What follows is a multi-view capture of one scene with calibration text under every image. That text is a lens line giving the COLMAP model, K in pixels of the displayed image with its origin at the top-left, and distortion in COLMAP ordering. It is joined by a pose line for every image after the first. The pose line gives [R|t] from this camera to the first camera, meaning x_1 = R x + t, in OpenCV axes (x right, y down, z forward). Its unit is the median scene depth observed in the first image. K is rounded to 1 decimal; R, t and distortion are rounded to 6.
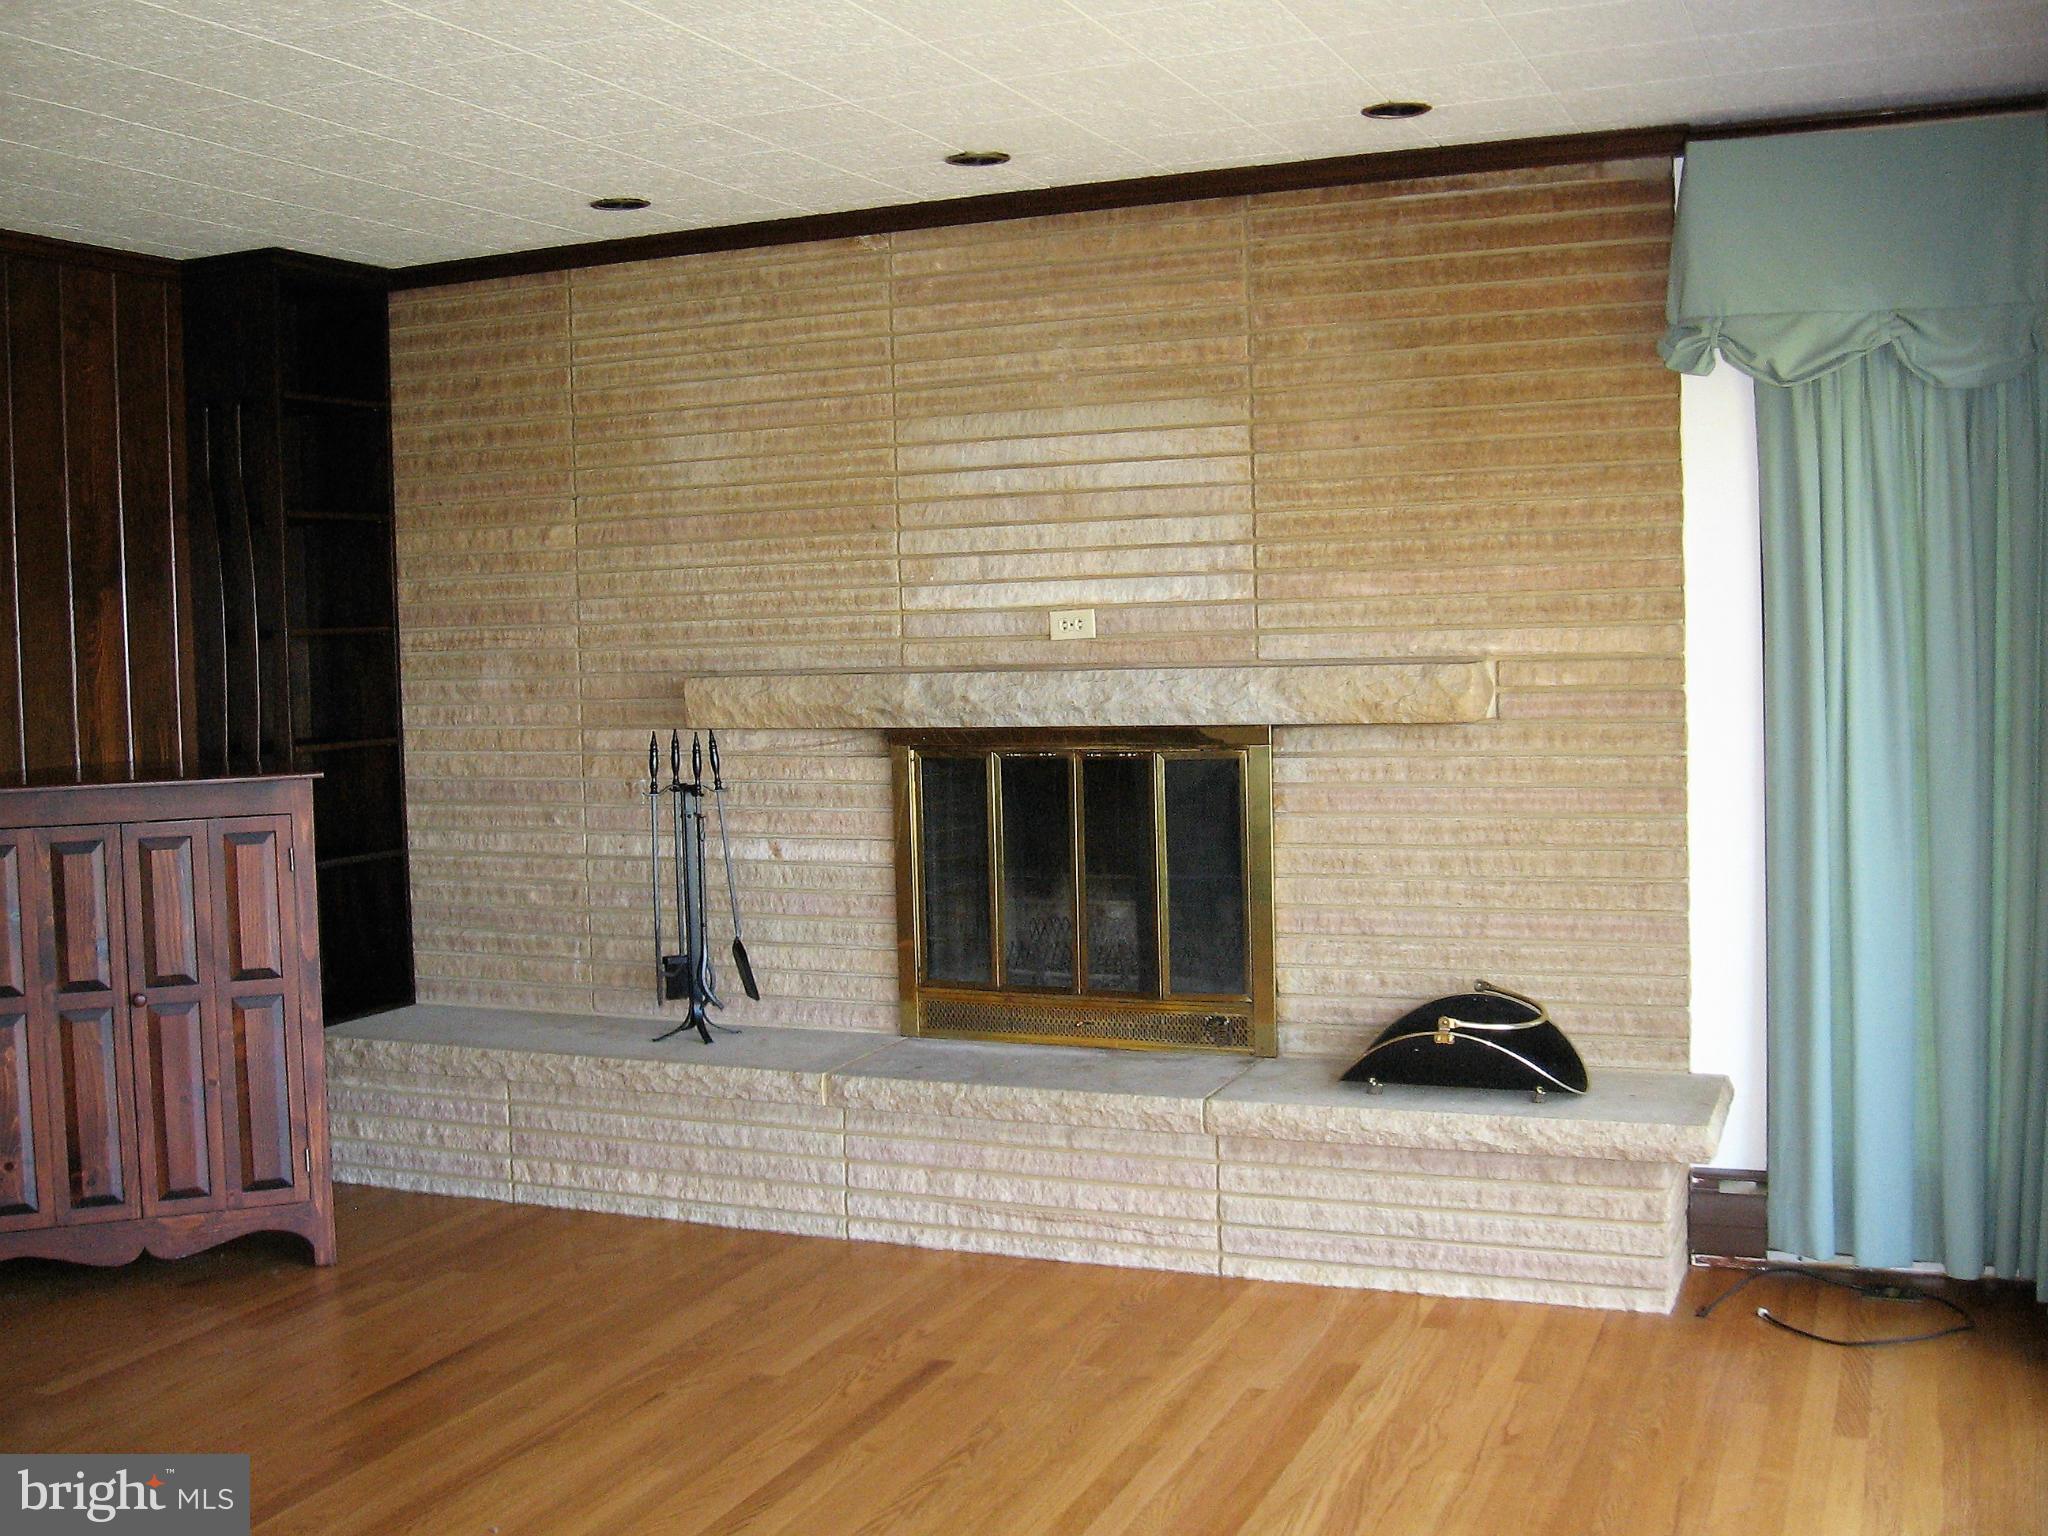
lens RADIAL K [[2134.5, 0, 1026.9], [0, 2134.5, 722.4], [0, 0, 1]] dist [-0.144428, 0.174716]
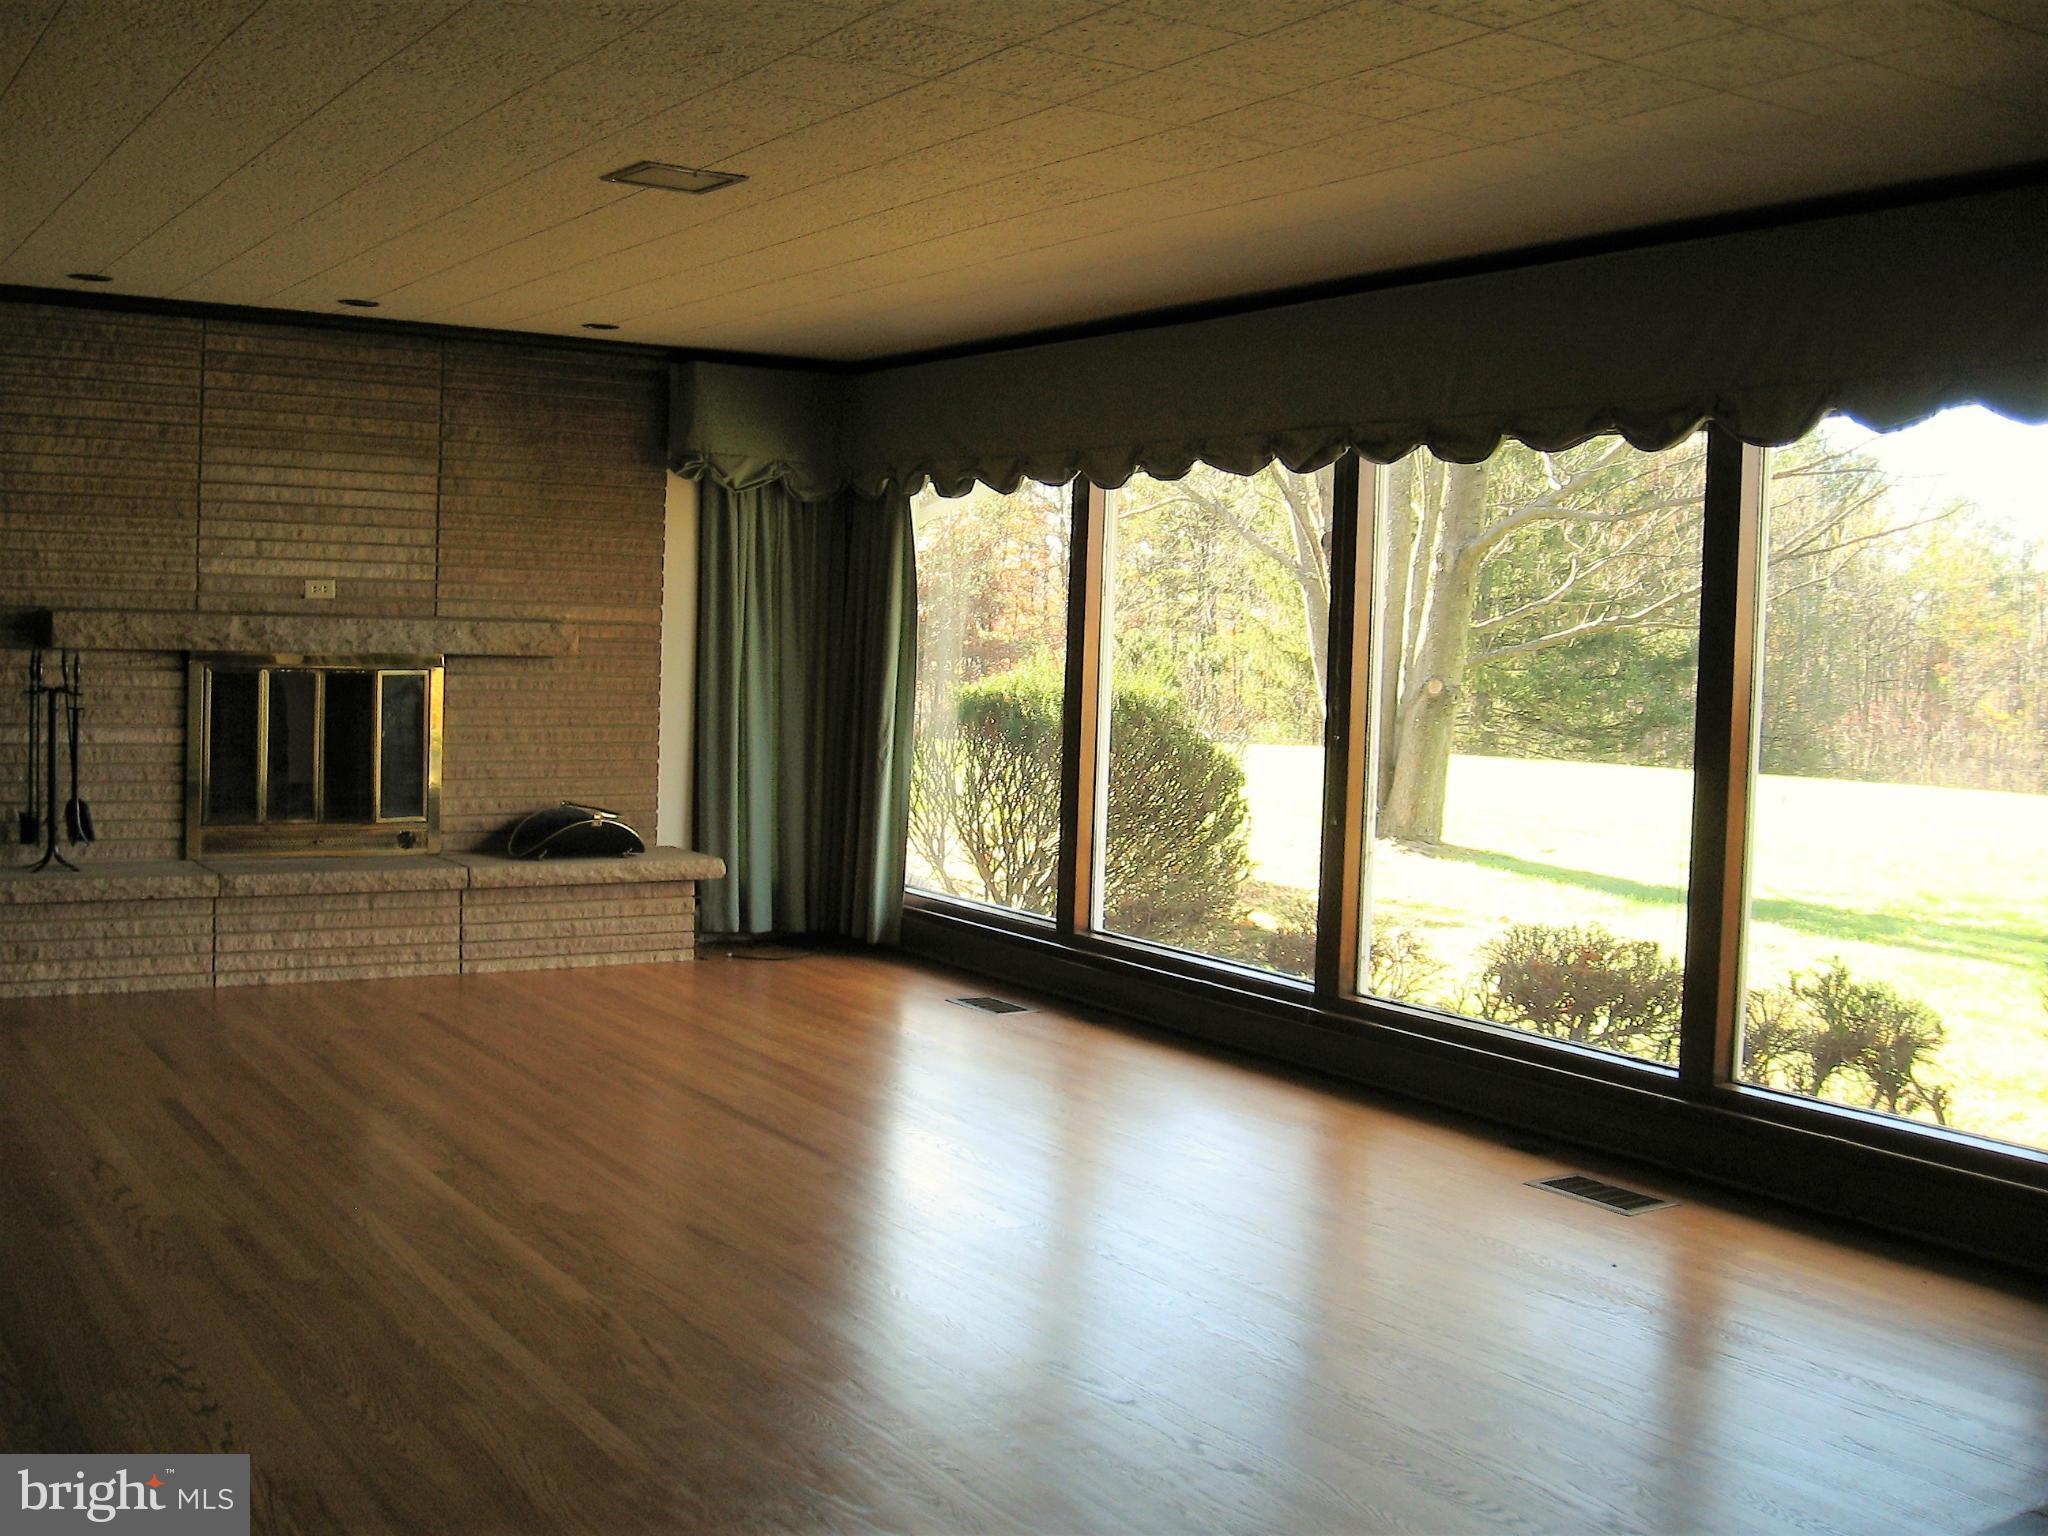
lens RADIAL K [[2134.5, 0, 1026.9], [0, 2134.5, 722.4], [0, 0, 1]] dist [-0.144428, 0.174716]
pose [[0.561969, 0.006502, 0.827133, -0.995066], [-0.007479, 0.999968, -0.002780, 0.054555], [-0.827124, -0.004624, 0.562000, -0.319984]]
